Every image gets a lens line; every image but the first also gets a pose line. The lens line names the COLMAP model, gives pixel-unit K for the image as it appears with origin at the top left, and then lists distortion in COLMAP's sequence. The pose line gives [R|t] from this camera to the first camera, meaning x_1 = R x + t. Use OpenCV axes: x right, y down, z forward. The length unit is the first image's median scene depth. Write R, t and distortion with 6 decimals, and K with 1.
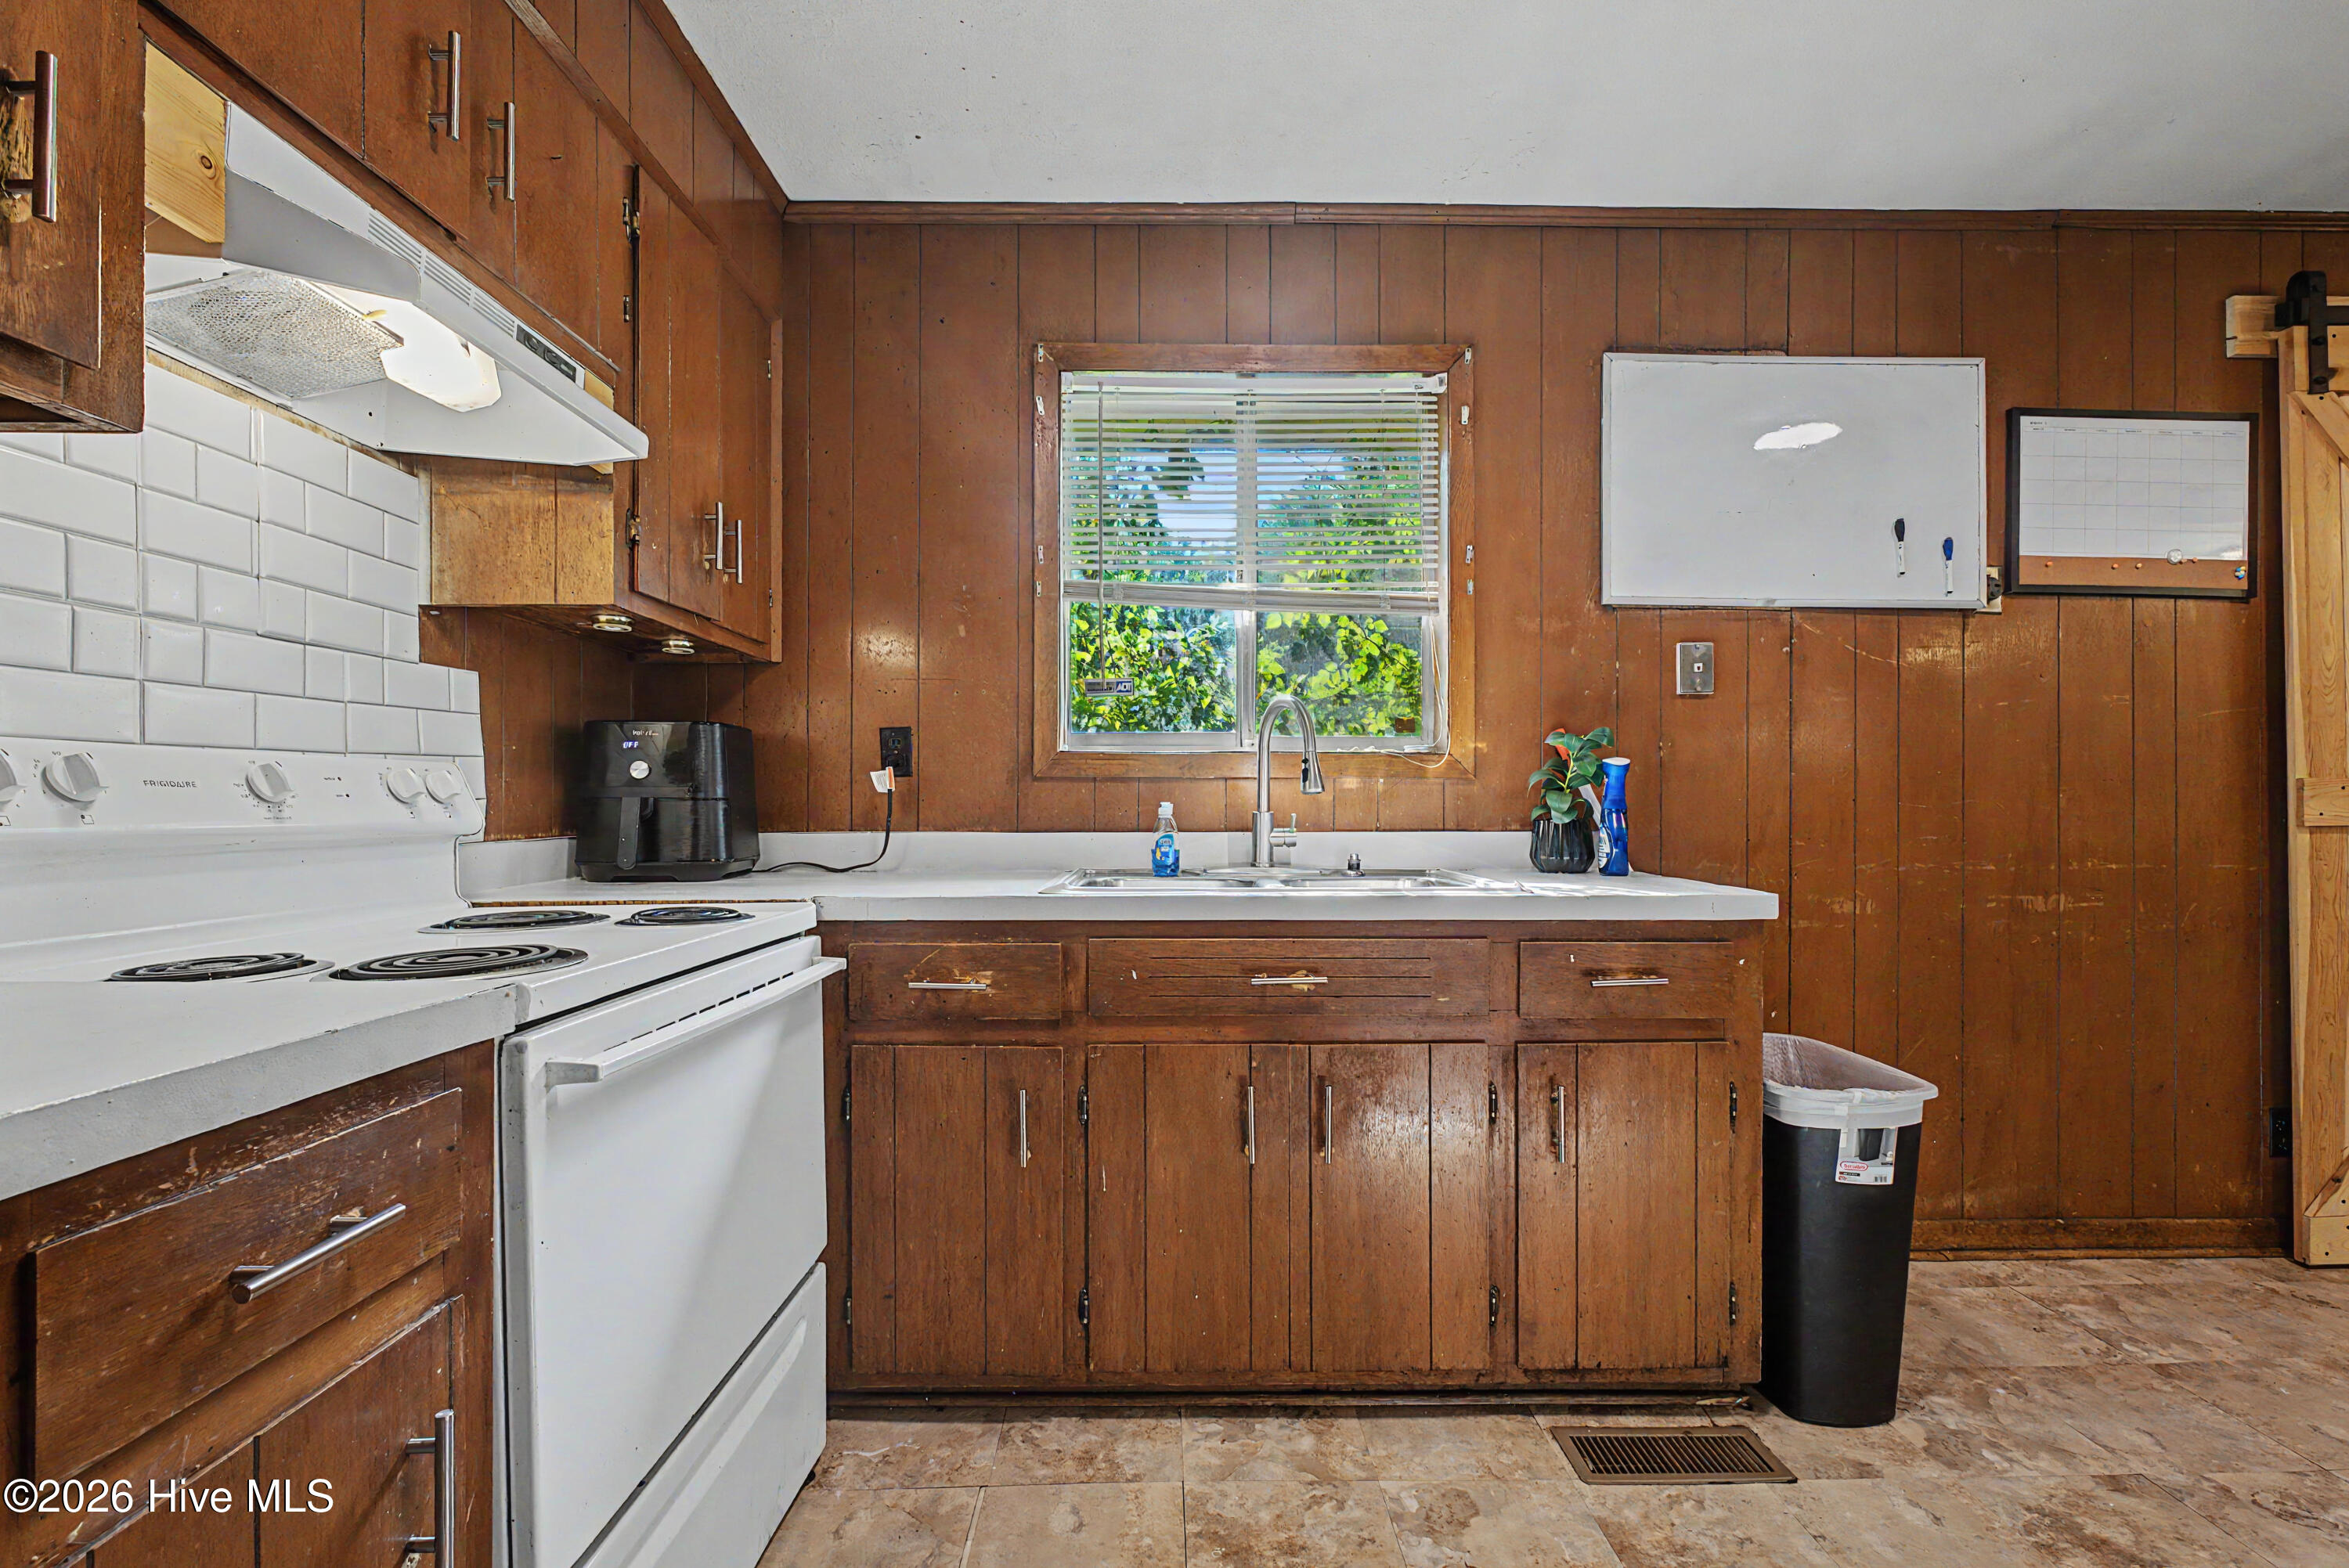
lens RADIAL K [[1021.9, 0, 1175.8], [0, 1021.9, 806.6], [0, 0, 1]] dist [-0.001644, 0.000459]
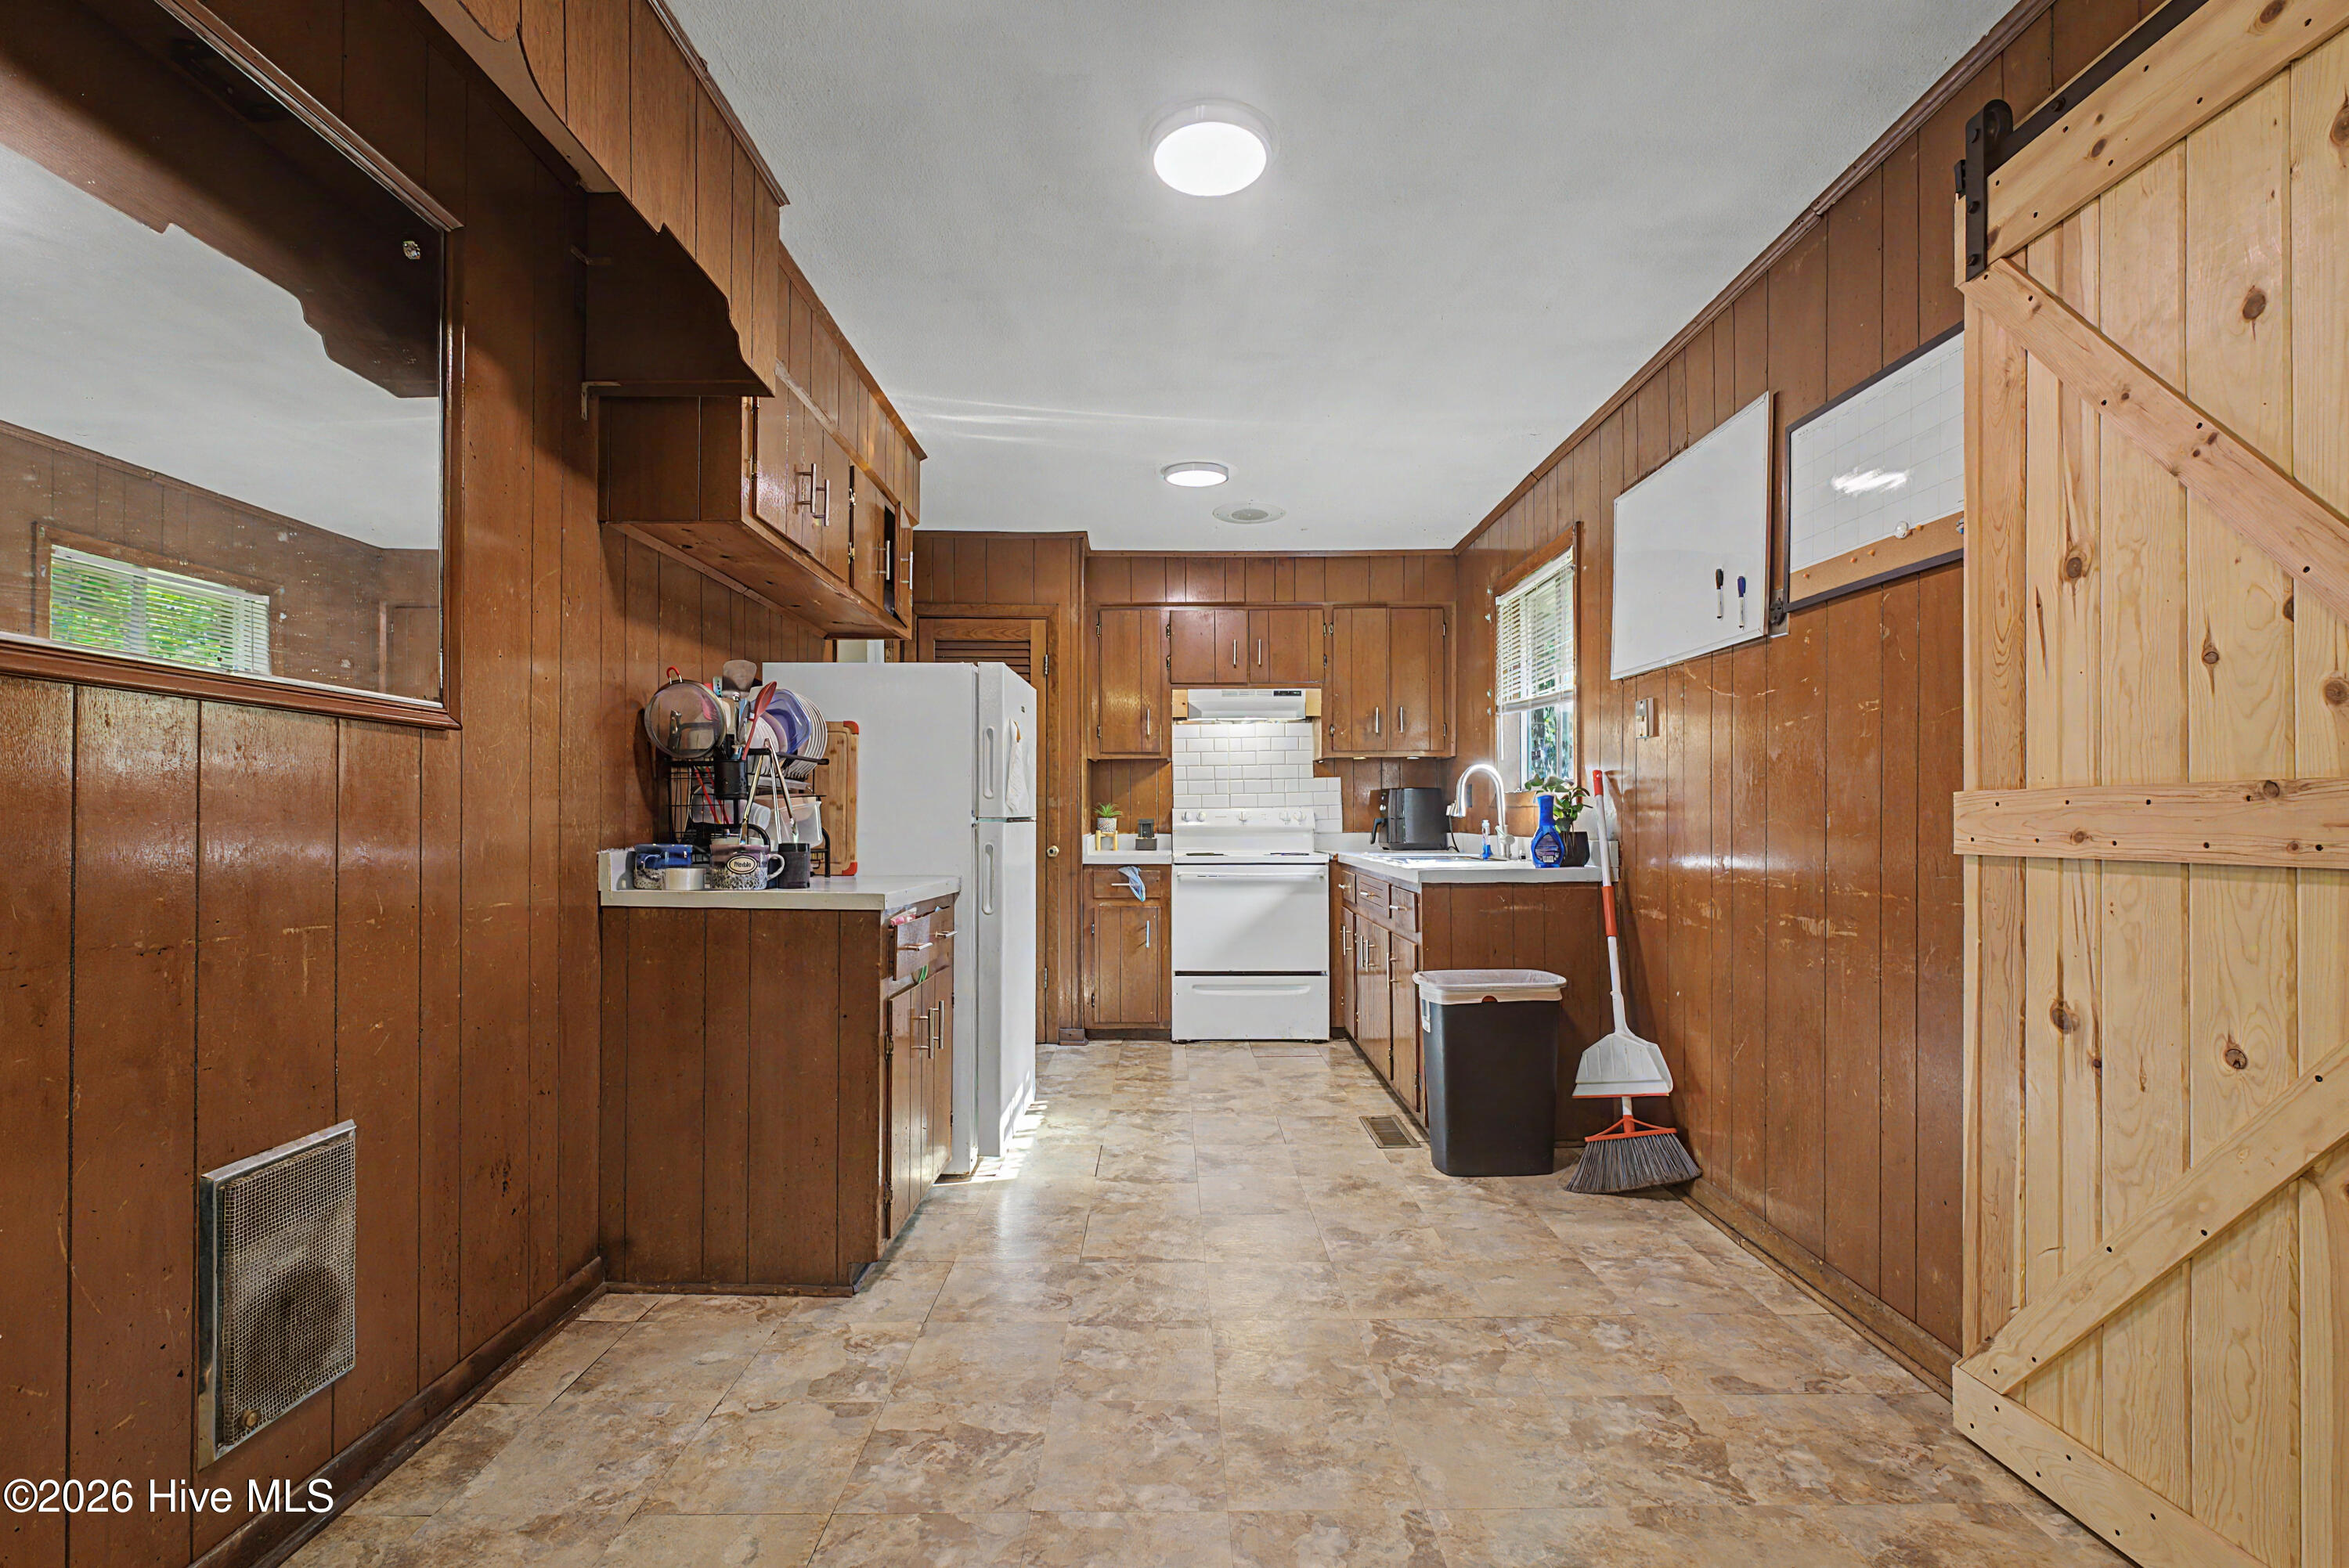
lens RADIAL K [[1021.9, 0, 1175.8], [0, 1021.9, 806.6], [0, 0, 1]] dist [-0.001644, 0.000459]
pose [[-0.009469, -0.010592, -0.999899, 1.957444], [0.004167, 0.999935, -0.010632, -0.011787], [0.999946, -0.004268, -0.009424, 0.439148]]
